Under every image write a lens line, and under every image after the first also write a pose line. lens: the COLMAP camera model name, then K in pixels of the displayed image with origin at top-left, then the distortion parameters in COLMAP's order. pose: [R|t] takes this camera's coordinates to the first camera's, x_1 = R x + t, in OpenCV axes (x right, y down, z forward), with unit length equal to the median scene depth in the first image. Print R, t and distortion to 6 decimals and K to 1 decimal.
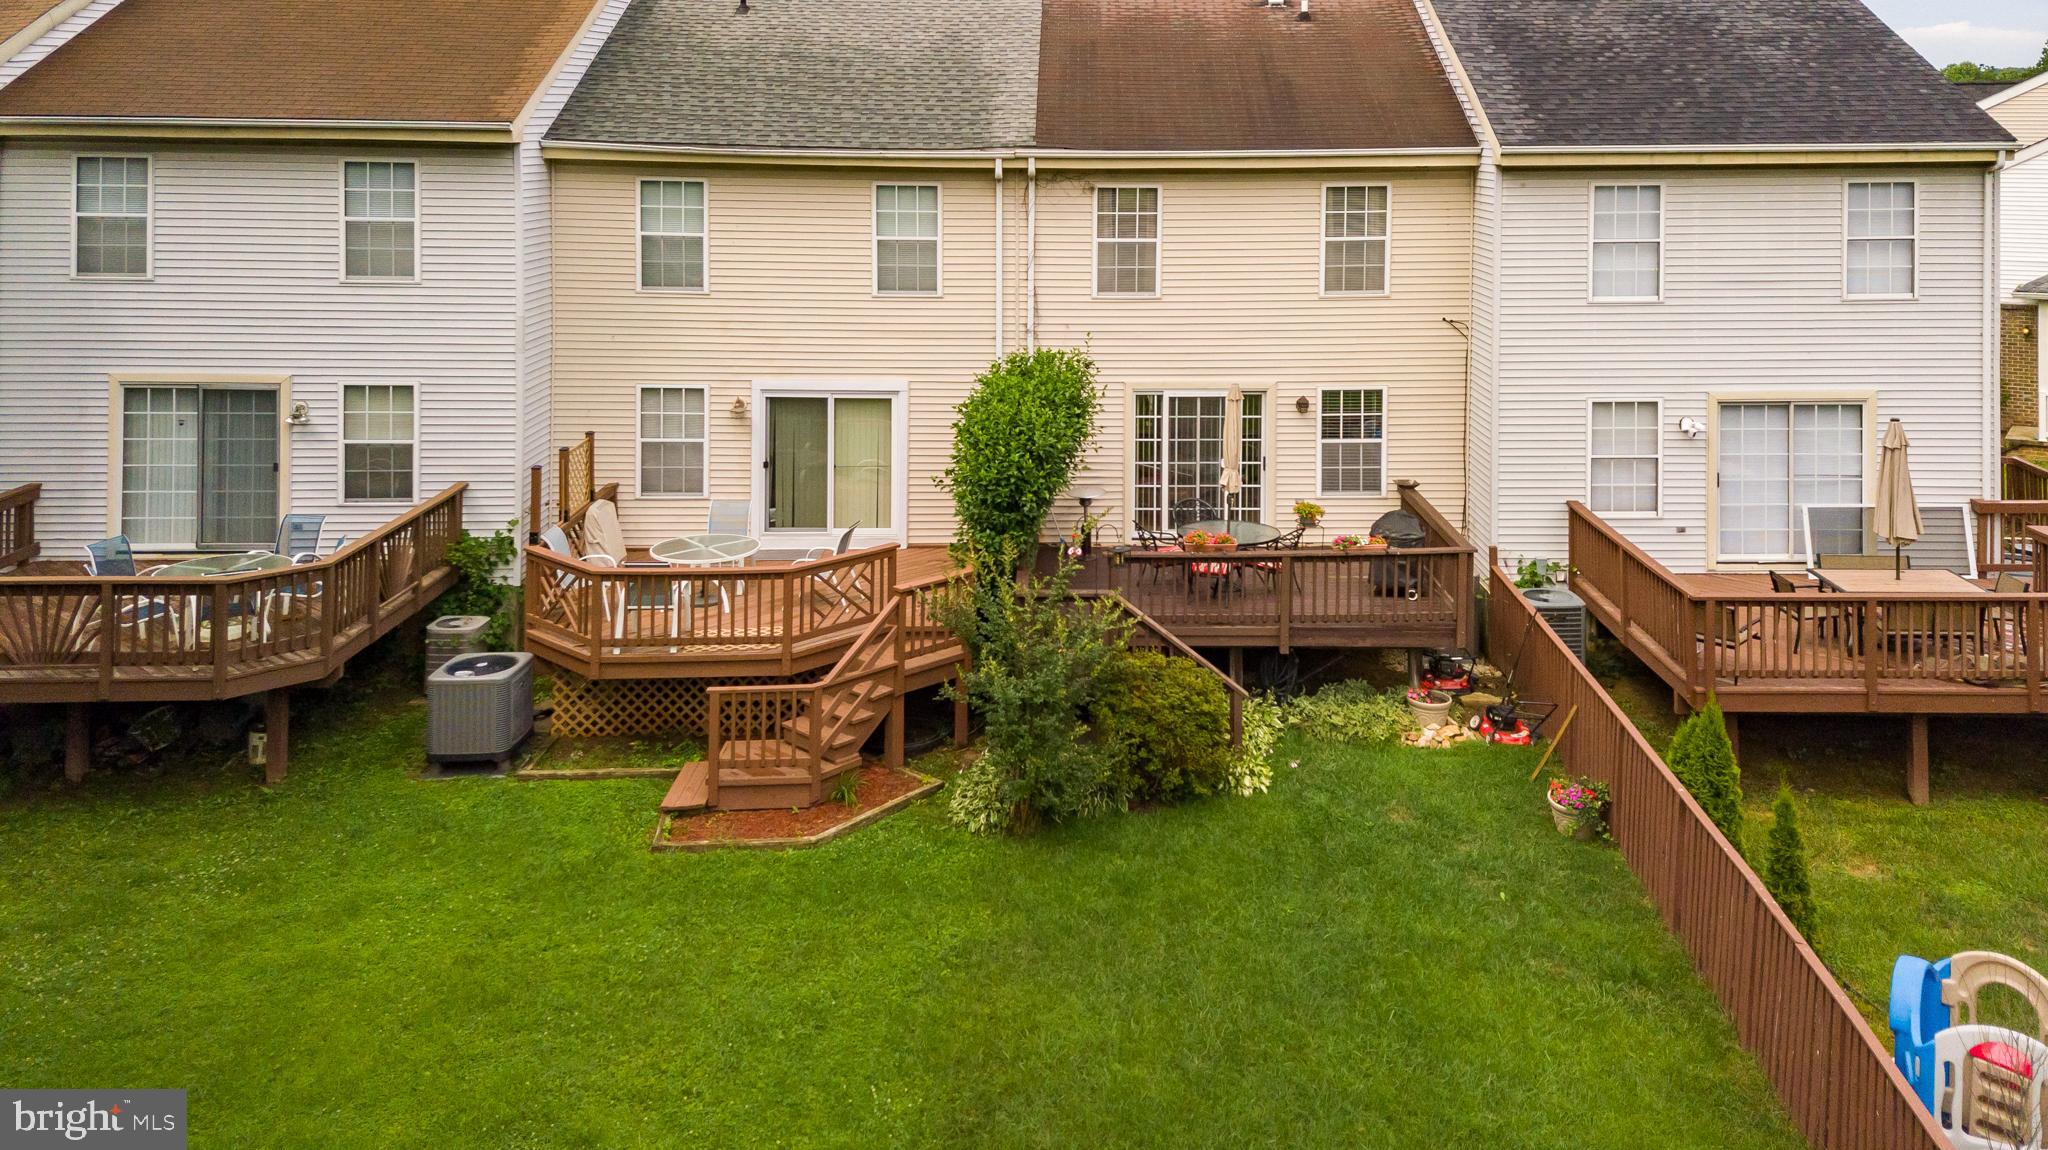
lens RADIAL K [[1568.4, 0, 1113.6], [0, 1568.4, 270.7], [0, 0, 1]] dist [0.175806, -0.168433]
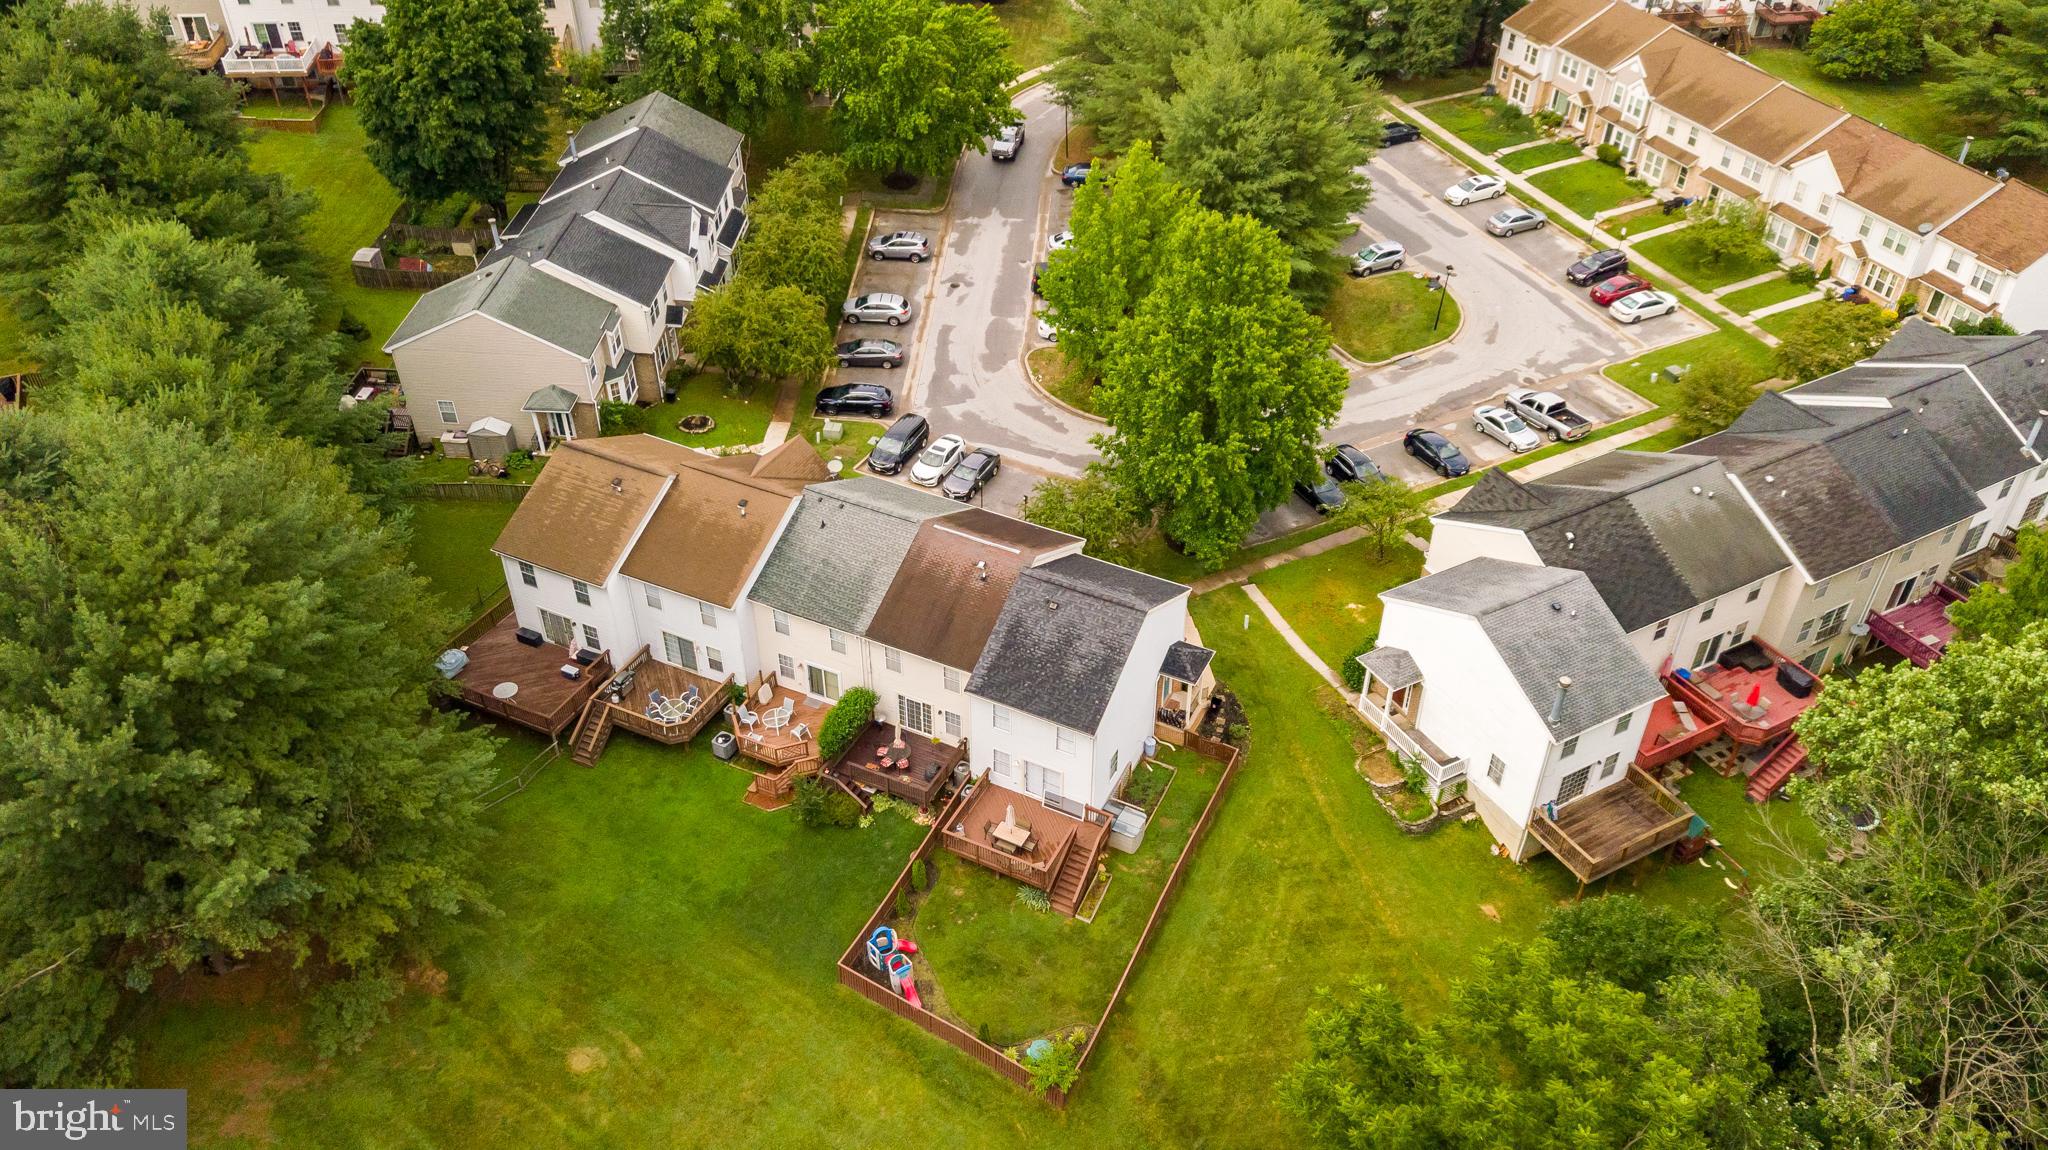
lens RADIAL K [[1568.4, 0, 1049.6], [0, 1568.4, 528.5], [0, 0, 1]] dist [0.175806, -0.168433]
pose [[0.890051, 0.272977, -0.365094, 1.501406], [-0.033832, 0.838233, 0.544261, -2.159613], [0.454605, -0.472068, 0.755306, -1.308303]]
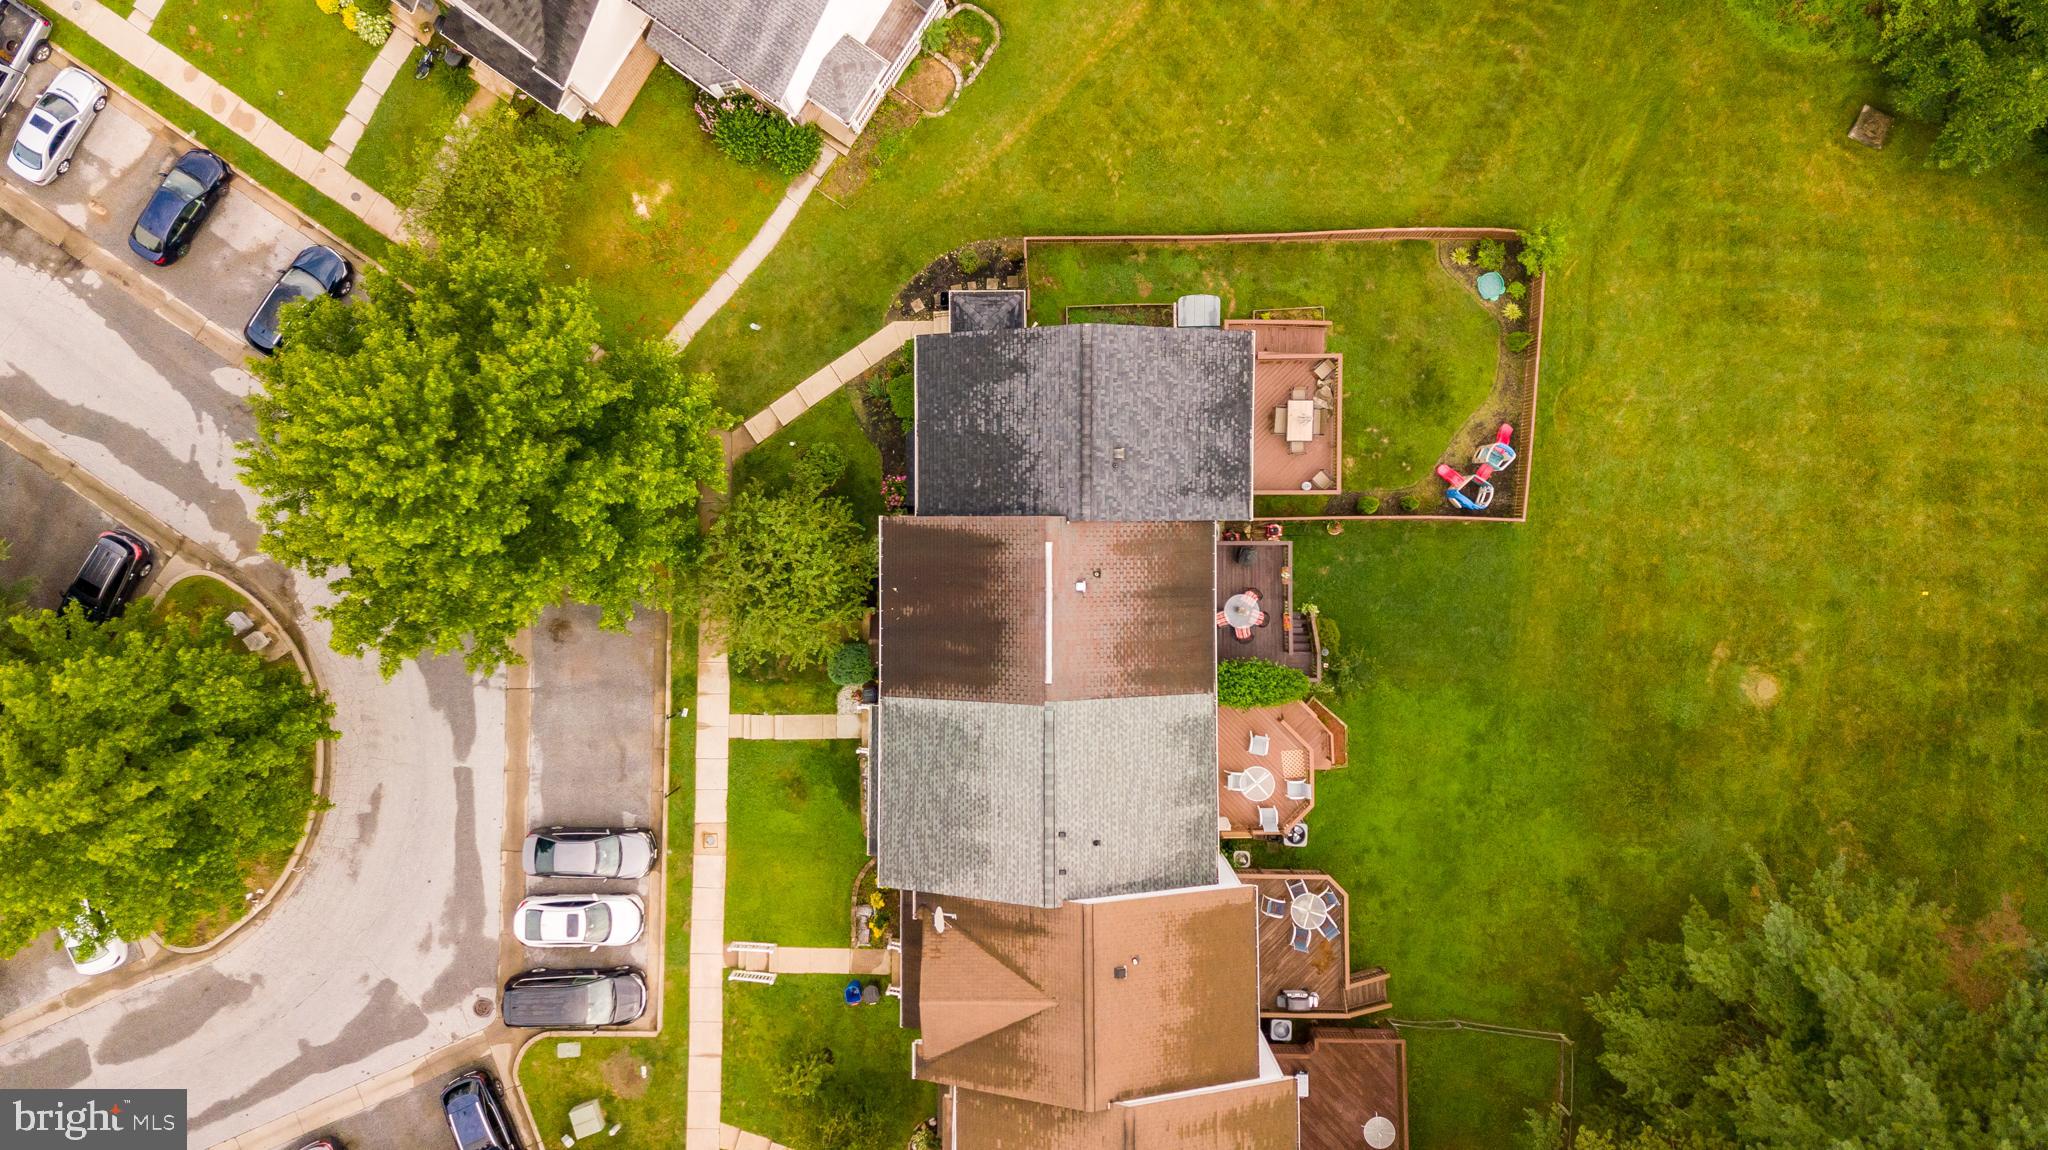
lens RADIAL K [[1568.4, 0, 989.5], [0, 1568.4, 537.2], [0, 0, 1]] dist [0.175806, -0.168433]
pose [[0.020586, -0.999725, -0.011251, 0.220672], [0.078221, -0.009609, 0.996890, -2.624315], [-0.996723, -0.021402, 0.078002, 1.160037]]
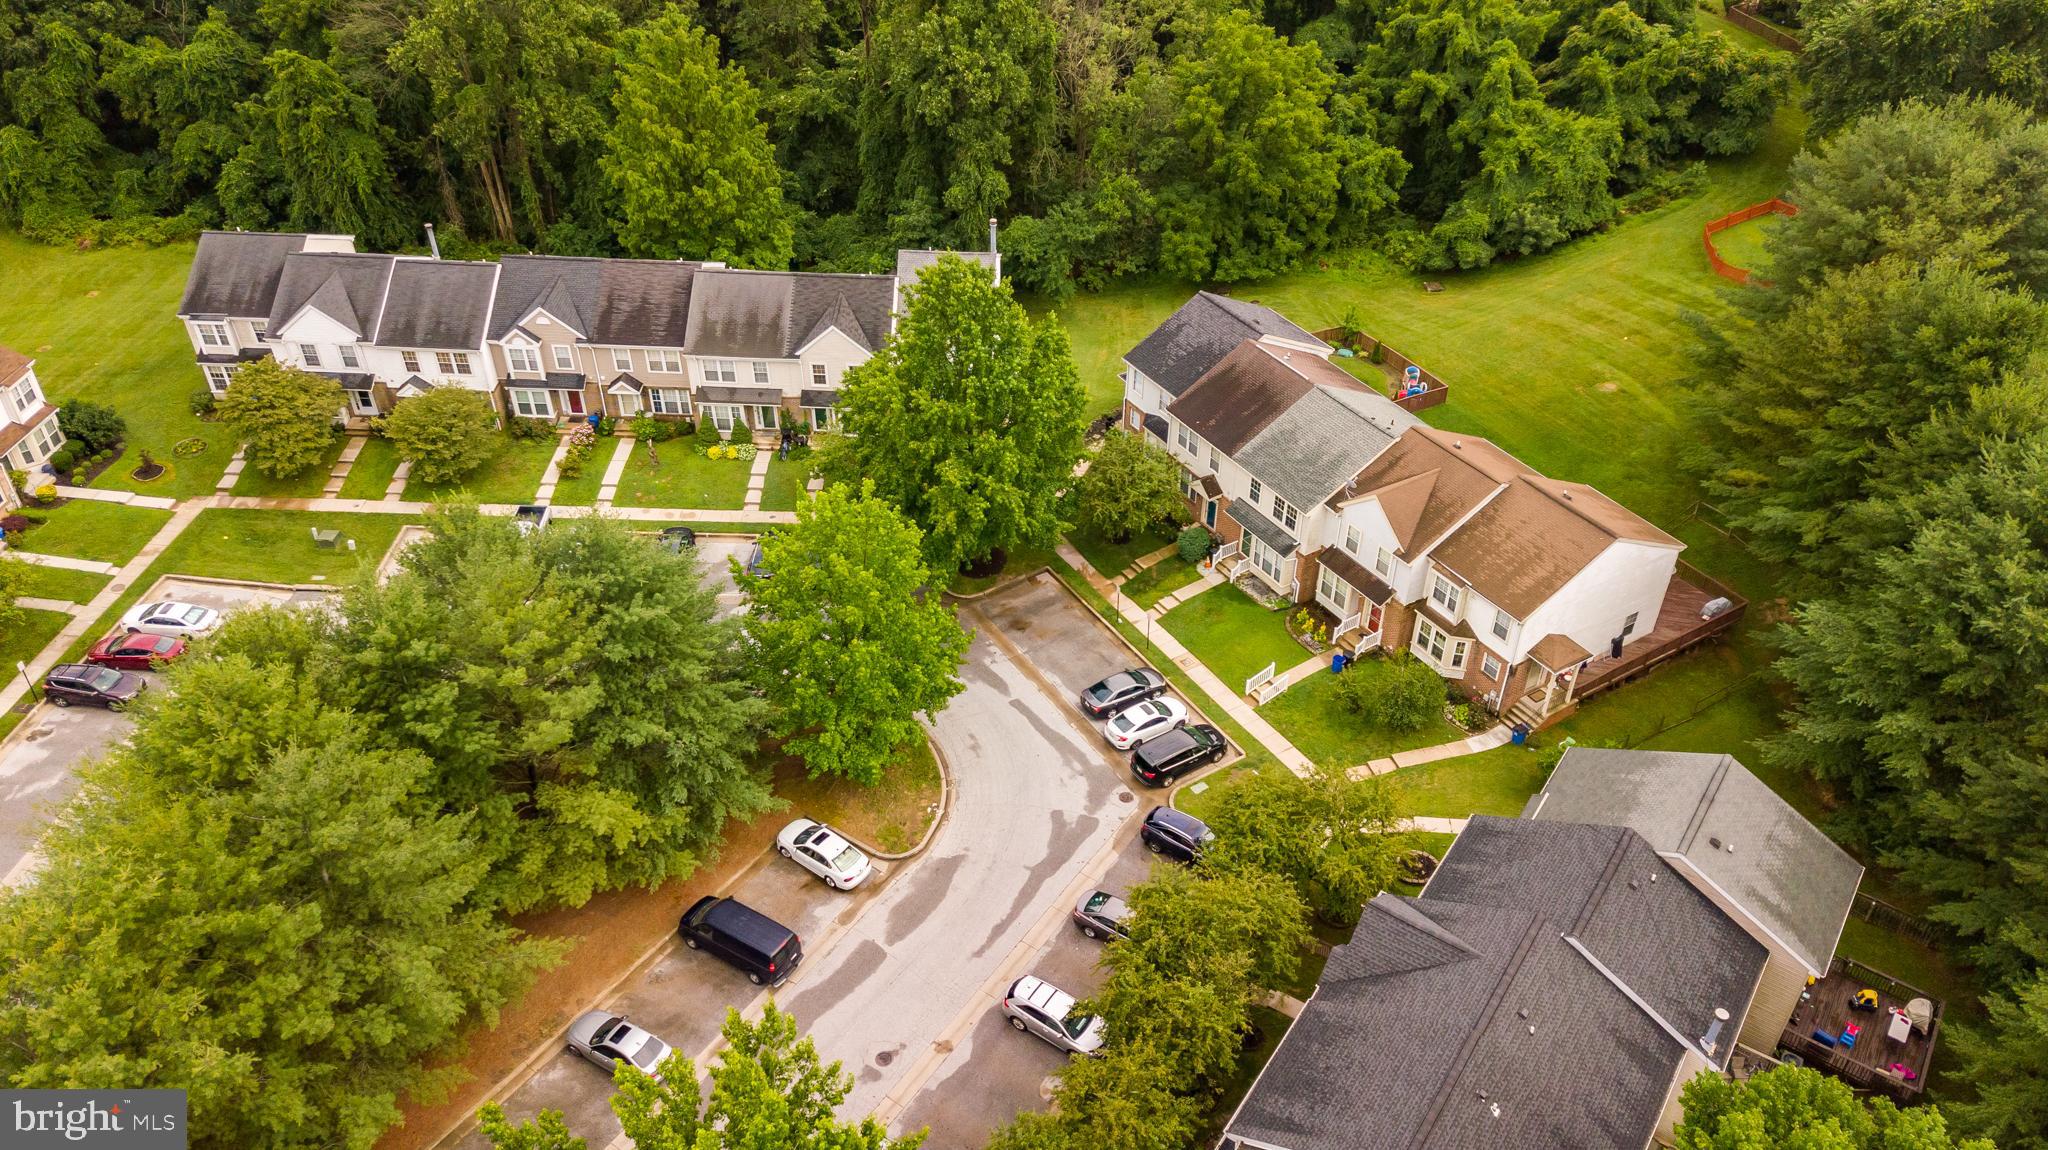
lens RADIAL K [[1568.4, 0, 1066.6], [0, 1568.4, 576.1], [0, 0, 1]] dist [0.175806, -0.168433]
pose [[-0.528154, -0.527710, 0.665263, -2.805822], [0.045086, 0.764915, 0.642551, -2.565466], [-0.847951, 0.369360, -0.380201, 3.626630]]
